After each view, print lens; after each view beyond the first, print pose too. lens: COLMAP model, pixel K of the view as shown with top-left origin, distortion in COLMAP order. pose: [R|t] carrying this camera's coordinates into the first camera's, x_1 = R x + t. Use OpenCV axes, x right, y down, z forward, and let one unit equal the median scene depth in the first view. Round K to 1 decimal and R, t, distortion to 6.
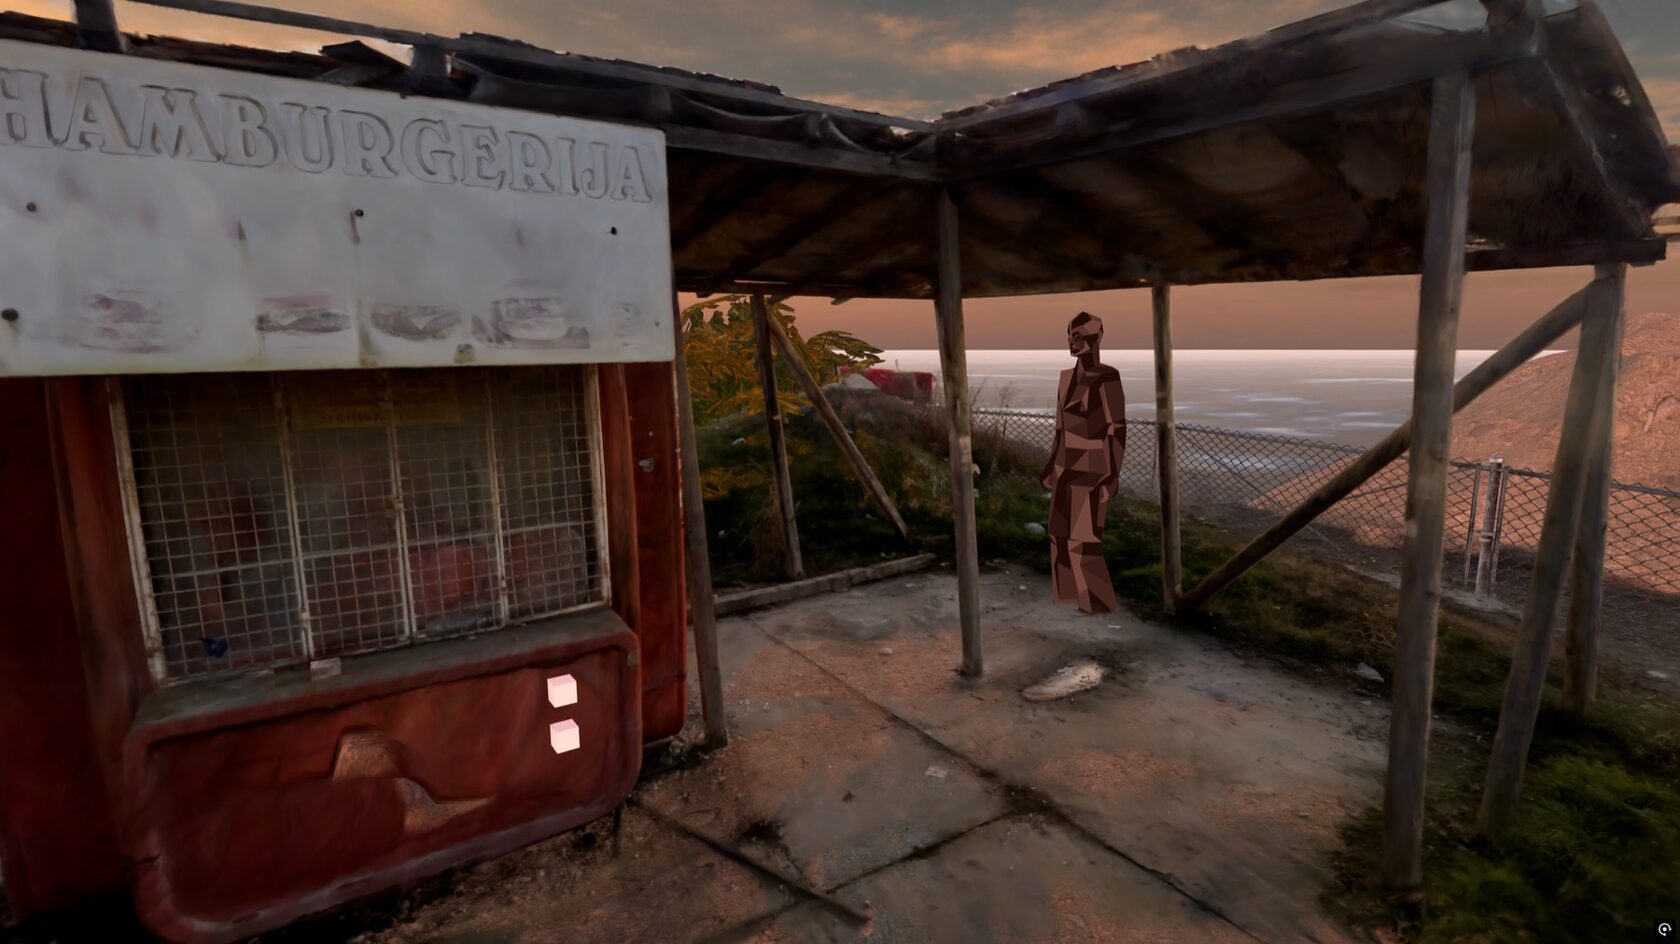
lens RADIAL K [[816.9, 0, 840.0], [0, 816.9, 472.0], [0, 0, 1]] dist [0.013038, 0.001358]
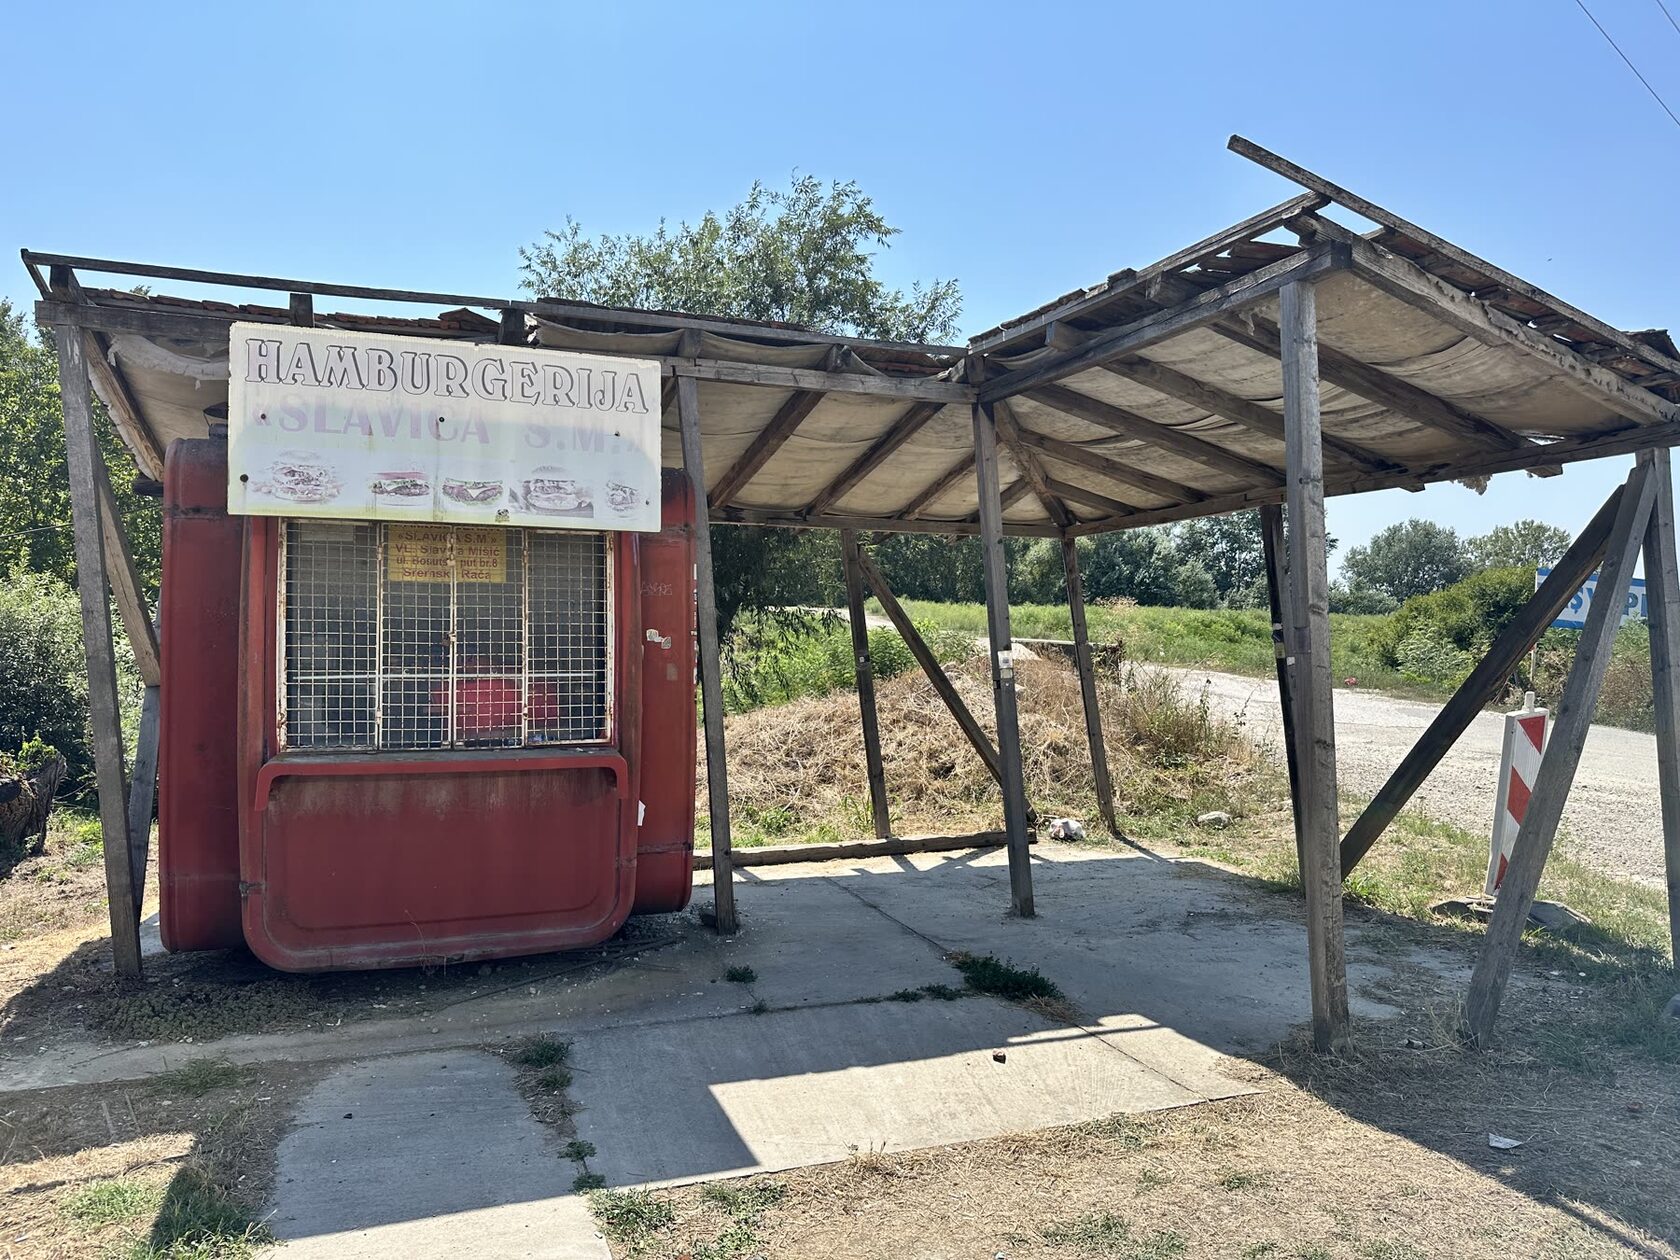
lens RADIAL K [[1135.2, 0, 840.0], [0, 1135.2, 630.0], [0, 0, 1]] dist [0.162602, -0.262117]
pose [[0.974773, 0.007543, -0.223072, 0.486606], [-0.046376, 0.984462, -0.169363, 0.314903], [0.218328, 0.175435, 0.959977, -0.652427]]
